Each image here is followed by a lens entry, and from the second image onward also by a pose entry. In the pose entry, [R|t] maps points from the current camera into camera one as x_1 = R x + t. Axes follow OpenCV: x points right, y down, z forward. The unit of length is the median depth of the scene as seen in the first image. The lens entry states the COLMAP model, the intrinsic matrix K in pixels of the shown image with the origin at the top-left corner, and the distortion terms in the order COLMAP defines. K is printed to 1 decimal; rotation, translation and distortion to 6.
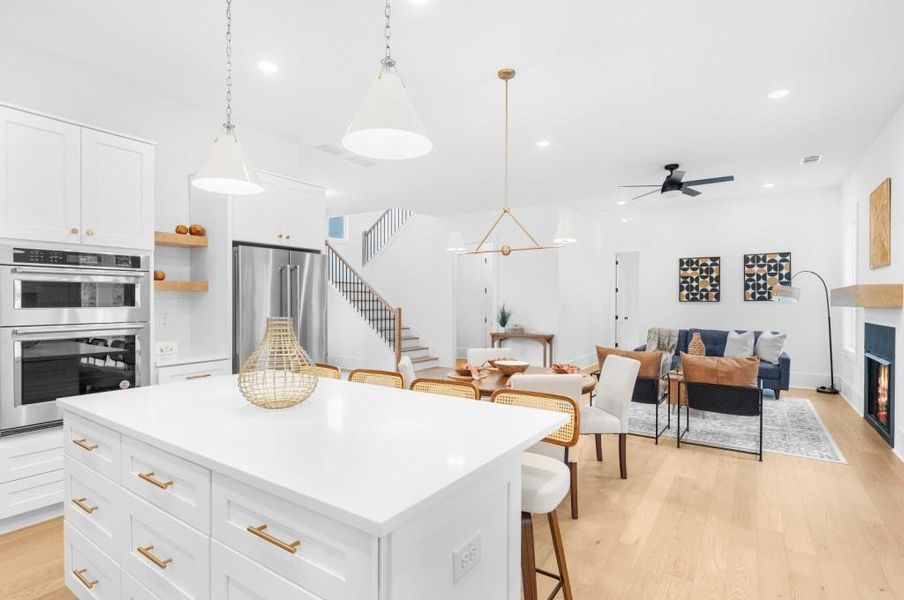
lens RADIAL K [[450.4, 0, 446.4], [0, 450.4, 303.4], [0, 0, 1]] dist [0.002017, 0.001305]
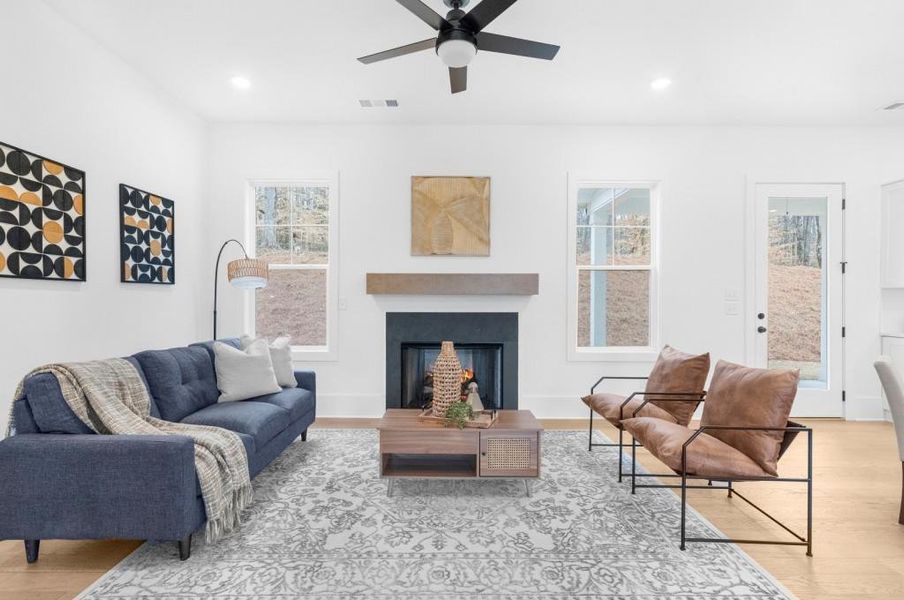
lens RADIAL K [[432.4, 0, 448.5], [0, 432.4, 300.3], [0, 0, 1]] dist [0.003540, 0.000401]
pose [[-0.565605, -0.002793, 0.824671, 0.115103], [-0.002010, 0.999996, 0.002008, 0.013365], [-0.824674, -0.000522, -0.565609, 1.137198]]
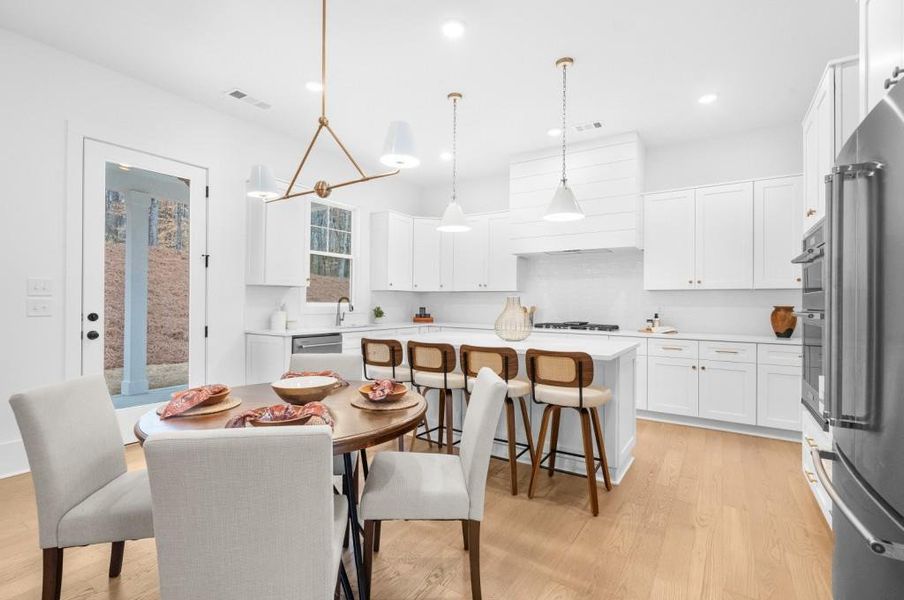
lens RADIAL K [[418.0, 0, 447.7], [0, 418.0, 299.7], [0, 0, 1]] dist [0.003187, -0.000080]
pose [[-0.999741, -0.010170, -0.020360, -0.013096], [-0.010149, 0.999948, -0.001122, 0.014550], [0.020370, -0.000915, -0.999792, 0.831532]]
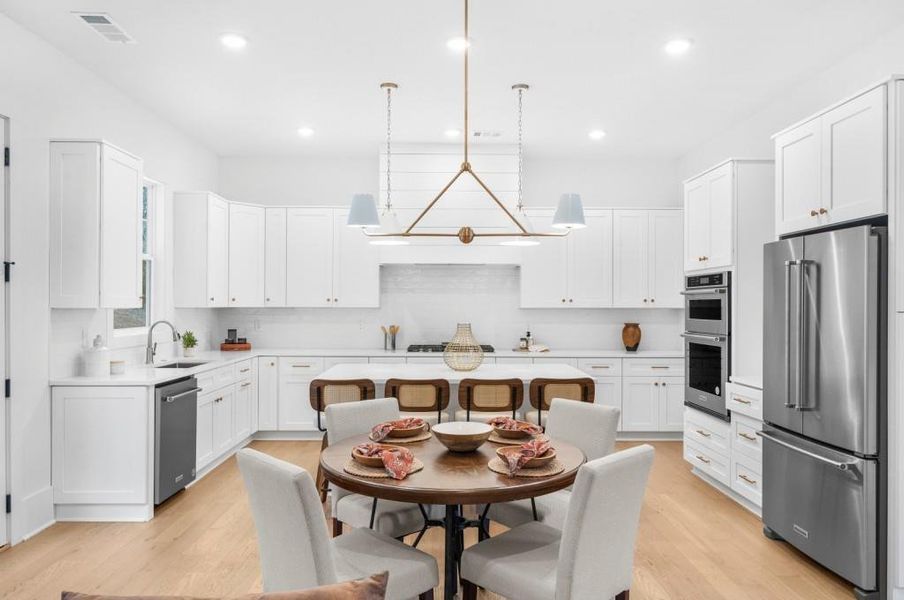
lens RADIAL K [[614.1, 0, 445.1], [0, 614.1, 304.0], [0, 0, 1]] dist [0.002243, 0.000215]
pose [[-0.818901, -0.004262, -0.573919, 0.331872], [-0.006471, 0.999977, 0.001807, -0.014695], [0.573899, 0.005193, -0.818910, 0.882044]]
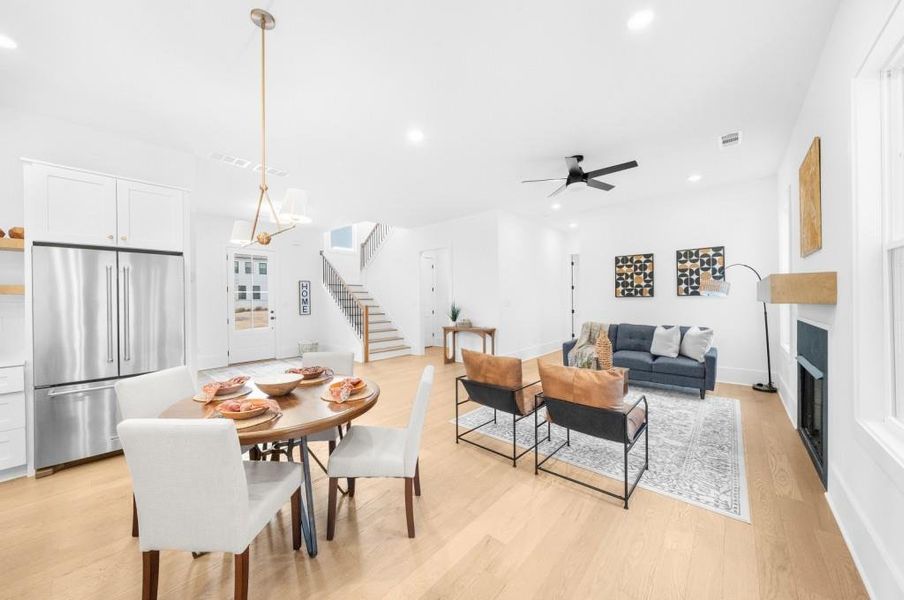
lens RADIAL K [[320.7, 0, 451.0], [0, 320.7, 298.5], [0, 0, 1]] dist [-0.002482, -0.000239]
pose [[0.992335, -0.011925, -0.123003, 0.281416], [0.011496, 0.999925, -0.004195, -0.002778], [0.123044, 0.002749, 0.992397, 0.254293]]
